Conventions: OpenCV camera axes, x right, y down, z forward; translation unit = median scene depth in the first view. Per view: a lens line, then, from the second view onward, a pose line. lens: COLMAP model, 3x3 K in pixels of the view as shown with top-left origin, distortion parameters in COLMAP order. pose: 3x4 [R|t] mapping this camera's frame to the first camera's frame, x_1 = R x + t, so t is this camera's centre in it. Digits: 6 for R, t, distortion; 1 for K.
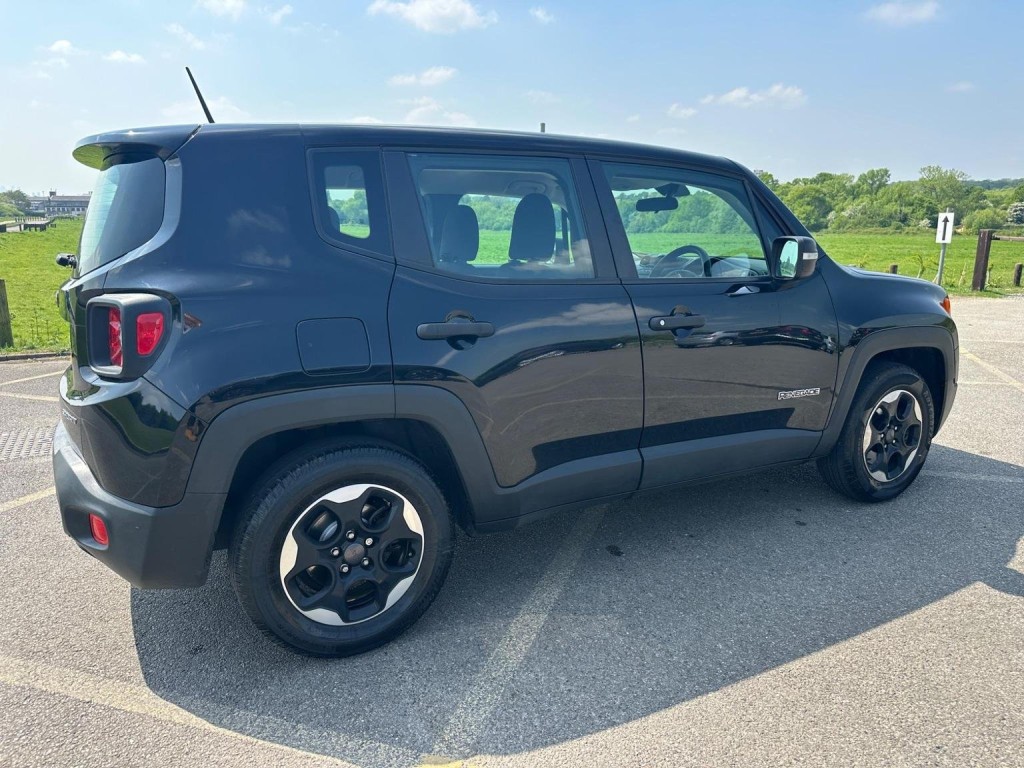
lens RADIAL K [[739.8, 0, 517.6], [0, 739.8, 376.8], [0, 0, 1]] dist [0.017109, -0.029509]
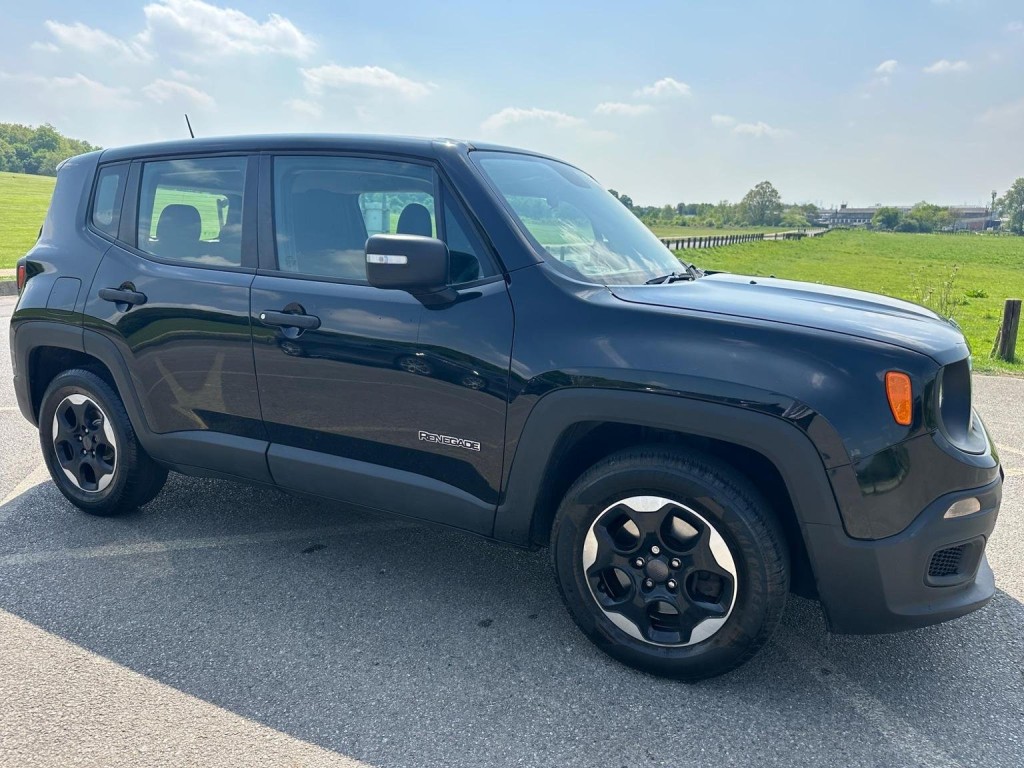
lens RADIAL K [[739.8, 0, 504.9], [0, 739.8, 372.8], [0, 0, 1]] dist [0.017109, -0.029509]
pose [[0.546594, 0.166649, -0.820648, 1.102308], [-0.183313, 0.980040, 0.076921, -0.124358], [0.817087, 0.108391, 0.566233, 0.657840]]
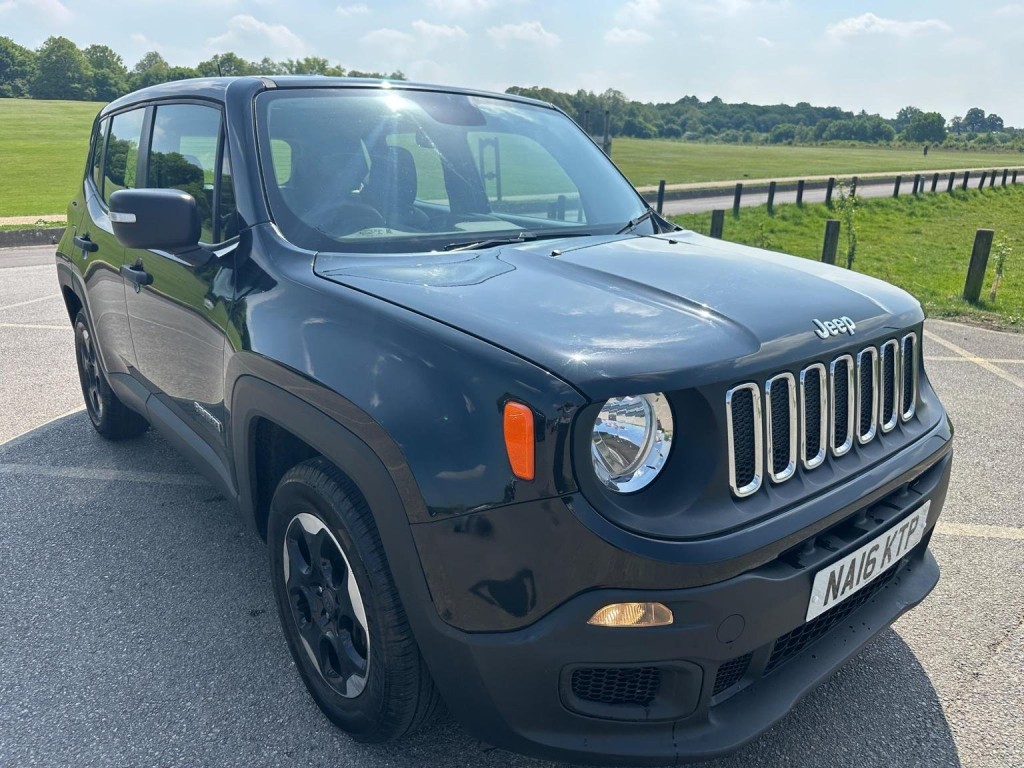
lens RADIAL K [[739.8, 0, 504.5], [0, 739.8, 370.9], [0, 0, 1]] dist [0.017109, -0.029509]
pose [[0.167076, 0.268711, -0.948620, 1.168511], [-0.196229, 0.951958, 0.235096, -0.258041], [0.966219, 0.146868, 0.211778, 1.203743]]
